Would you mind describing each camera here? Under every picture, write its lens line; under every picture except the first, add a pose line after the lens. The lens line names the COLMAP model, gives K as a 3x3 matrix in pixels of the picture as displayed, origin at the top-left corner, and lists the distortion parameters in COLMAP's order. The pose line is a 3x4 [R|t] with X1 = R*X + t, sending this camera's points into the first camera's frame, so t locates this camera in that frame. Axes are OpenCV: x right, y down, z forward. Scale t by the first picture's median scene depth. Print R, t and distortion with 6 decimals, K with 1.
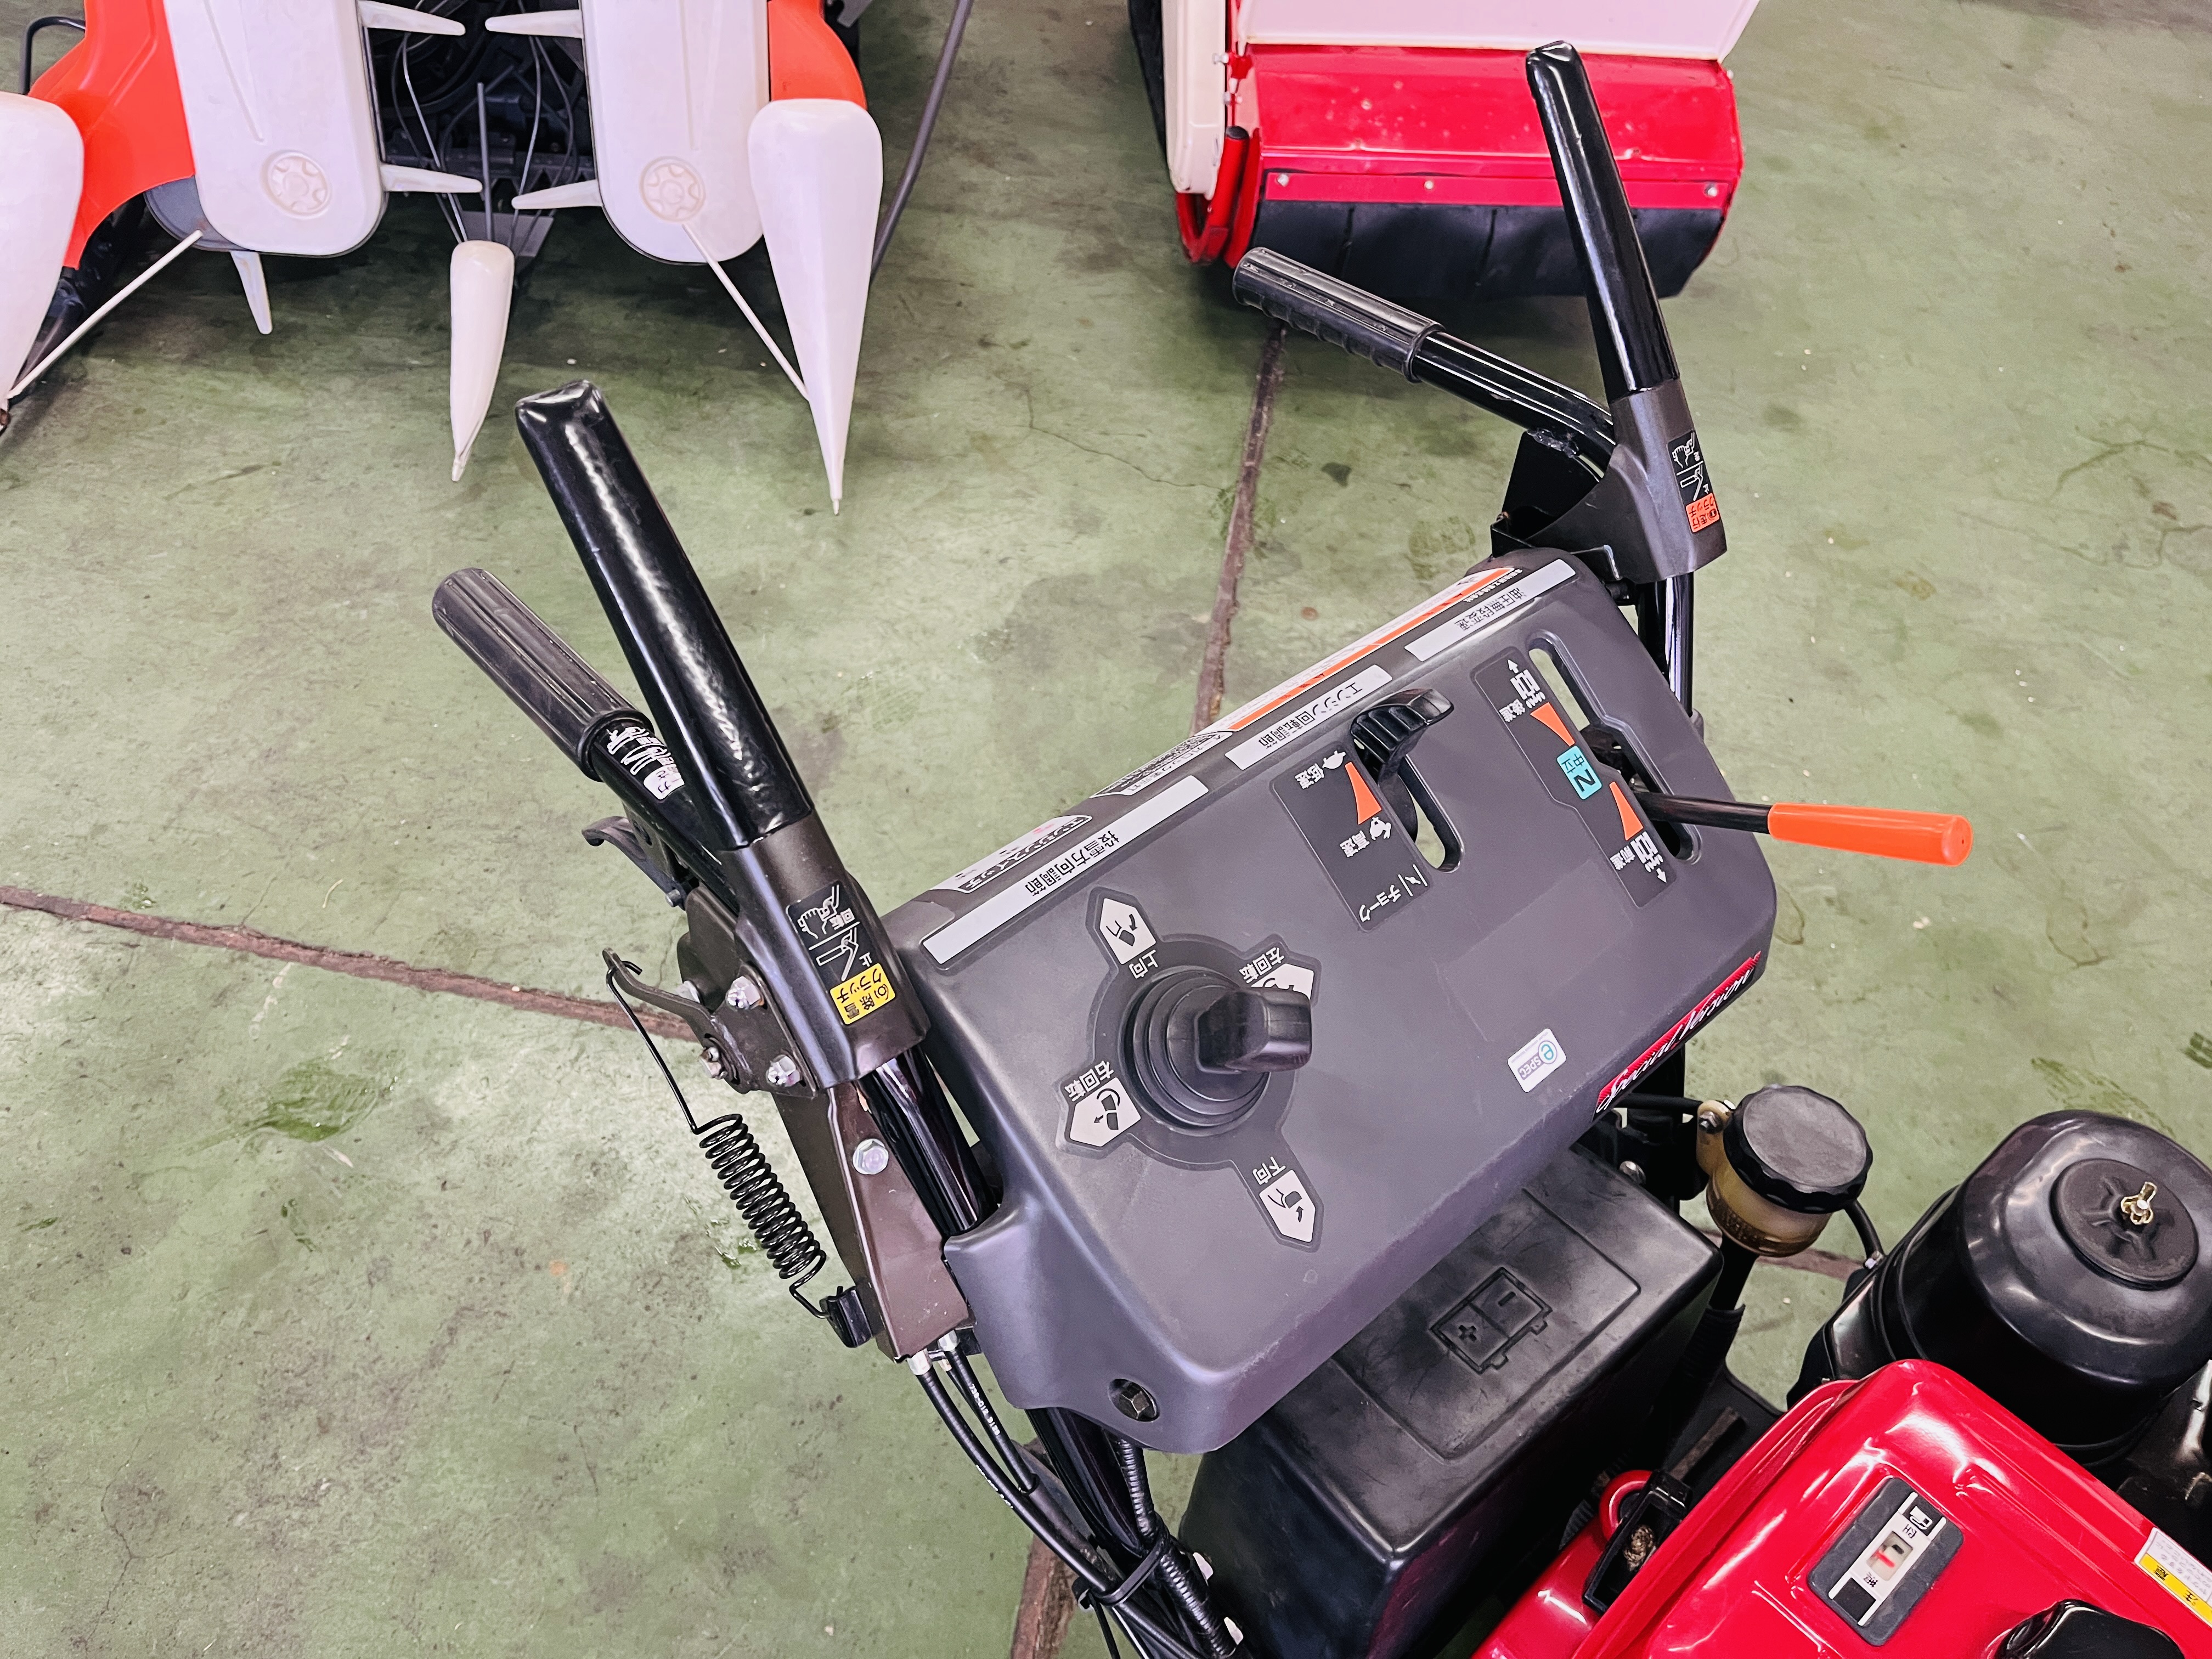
lens RADIAL K [[1664.1, 0, 1107.1], [0, 1664.1, 824.9], [0, 0, 1]] dist [0.082603, -0.120685]
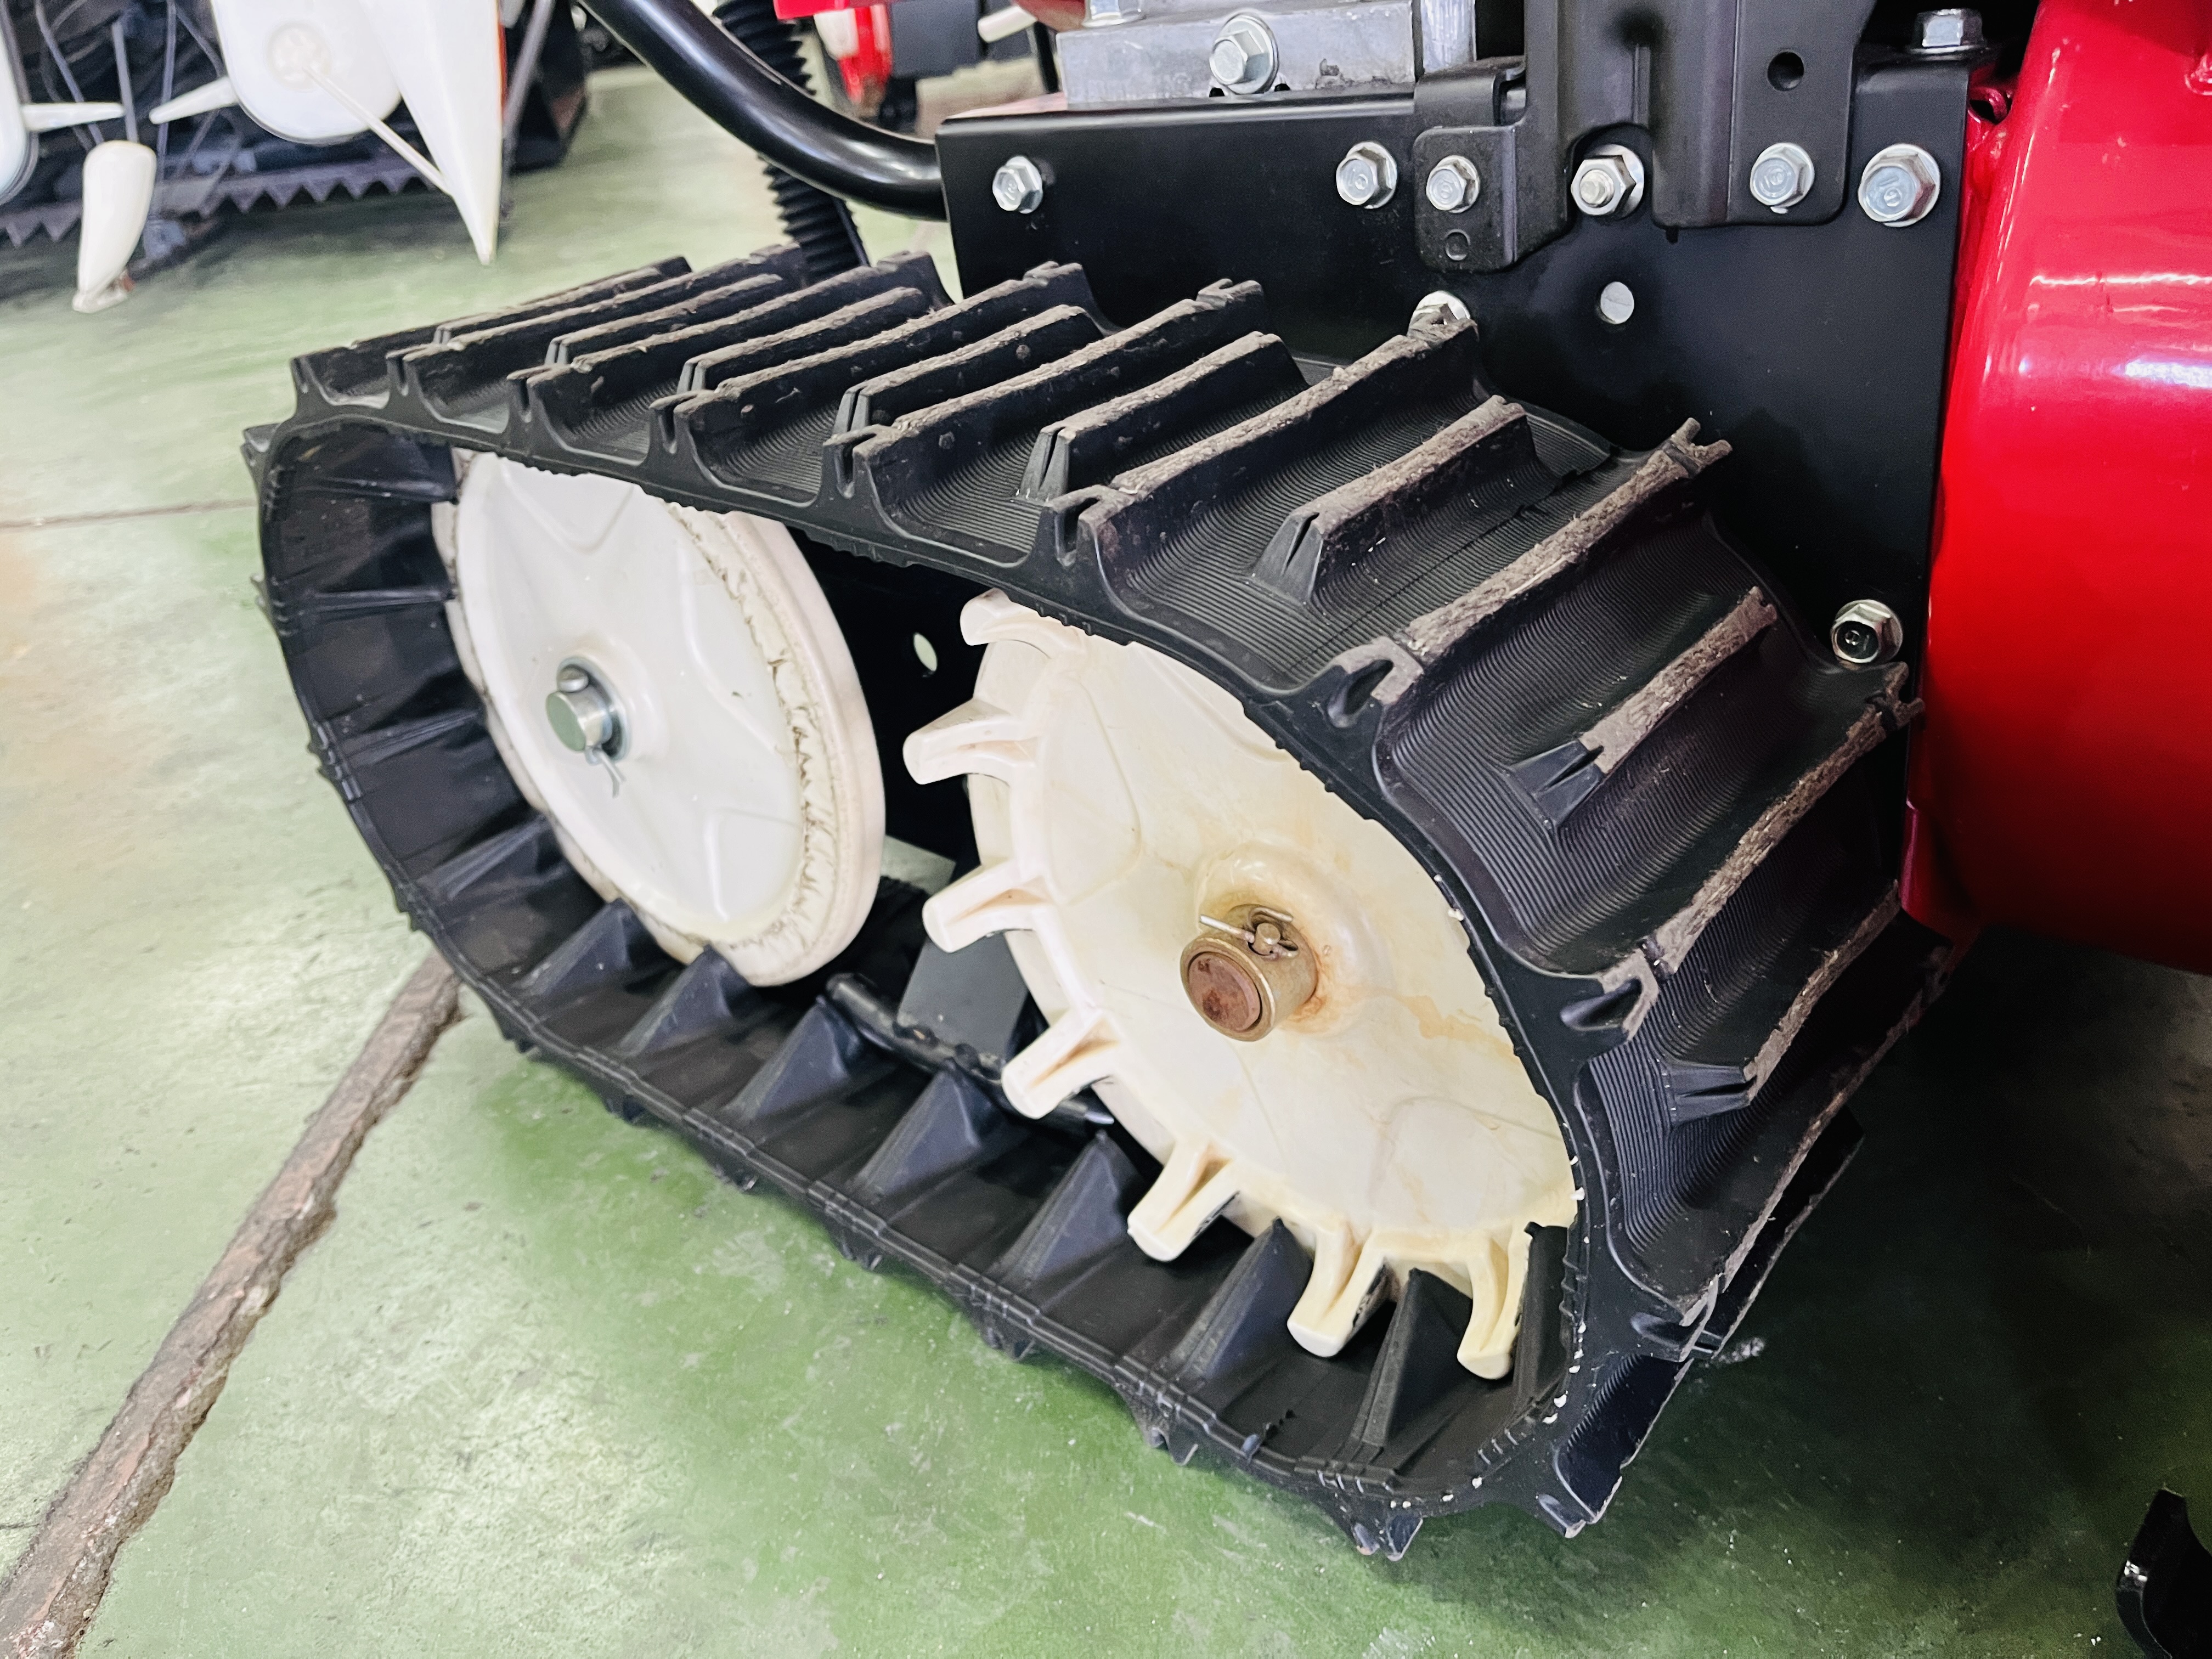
lens RADIAL K [[1657.7, 0, 1106.0], [0, 1657.7, 829.5], [0, 0, 1]] dist [0.071225, -0.114824]
pose [[0.971556, -0.235833, 0.021492, 0.091078], [0.228991, 0.912472, -0.339055, 0.526458], [0.060350, 0.334332, 0.940521, 0.245237]]
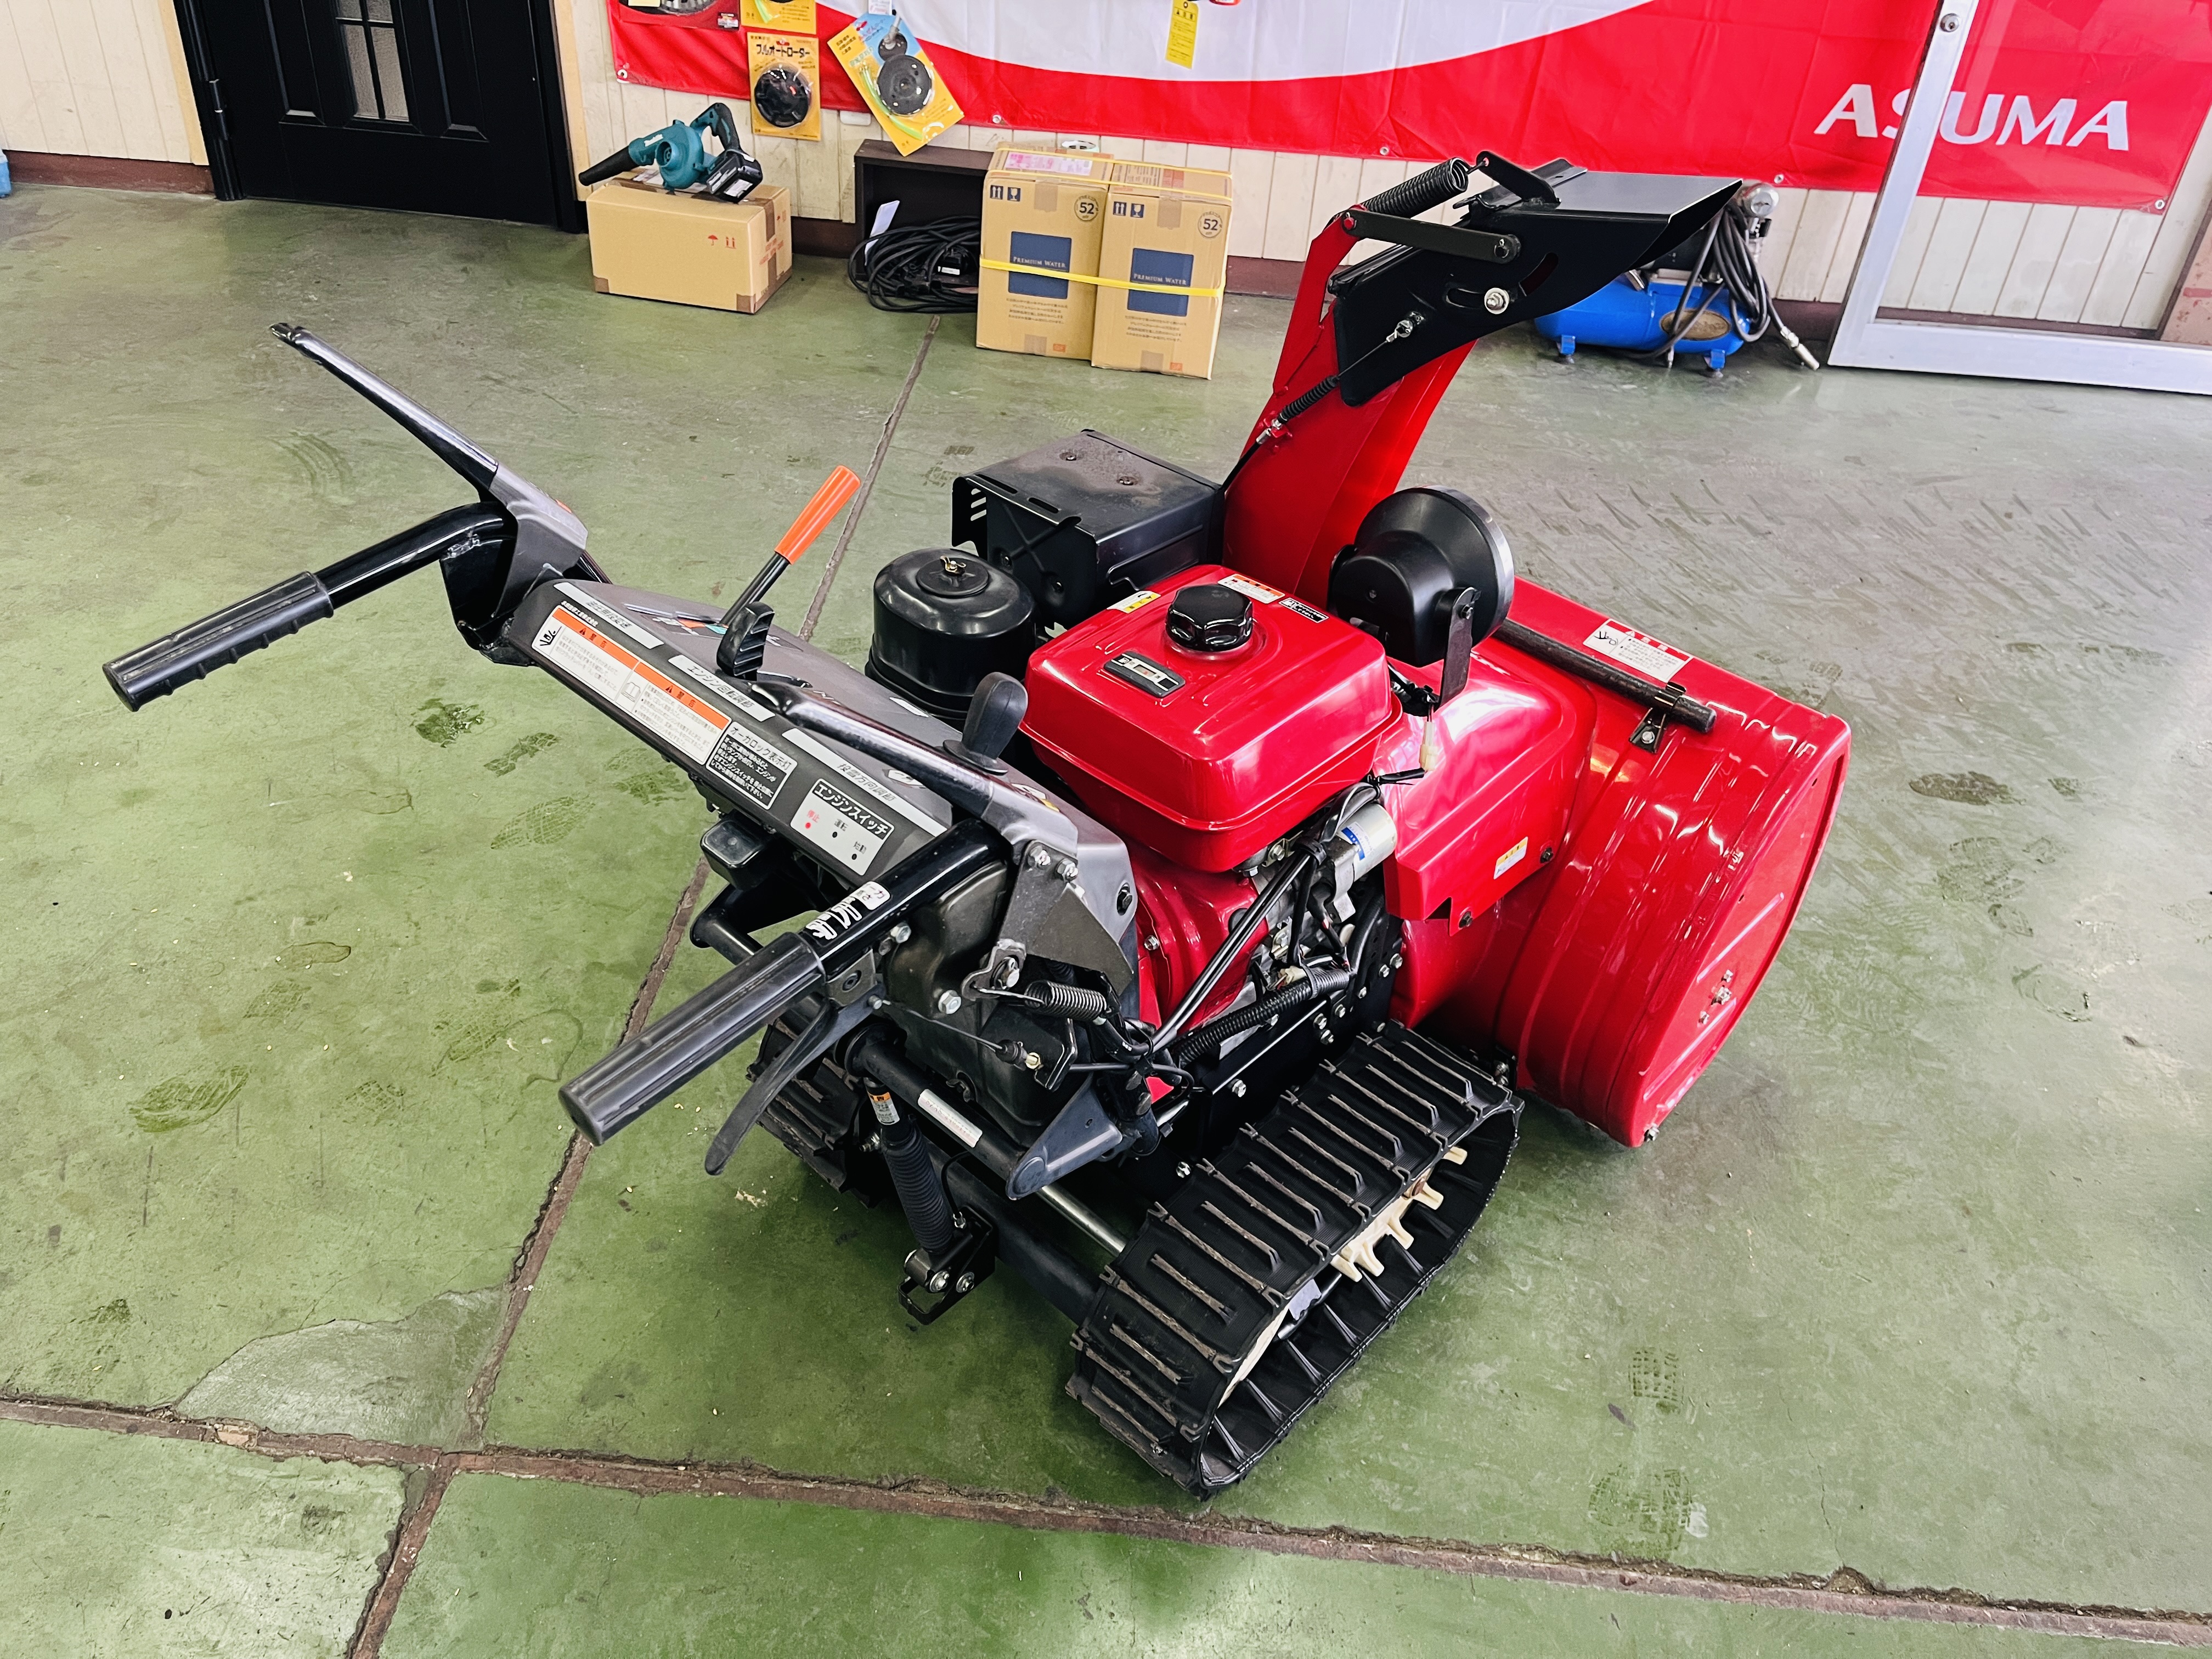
lens RADIAL K [[1658.6, 0, 1072.5], [0, 1658.6, 844.9], [0, 0, 1]] dist [0.020415, -0.004741]
pose [[-0.089612, -0.679060, 0.728592, -0.400978], [0.702251, 0.475667, 0.529702, -0.211646], [-0.706267, 0.559123, 0.434246, 0.097338]]
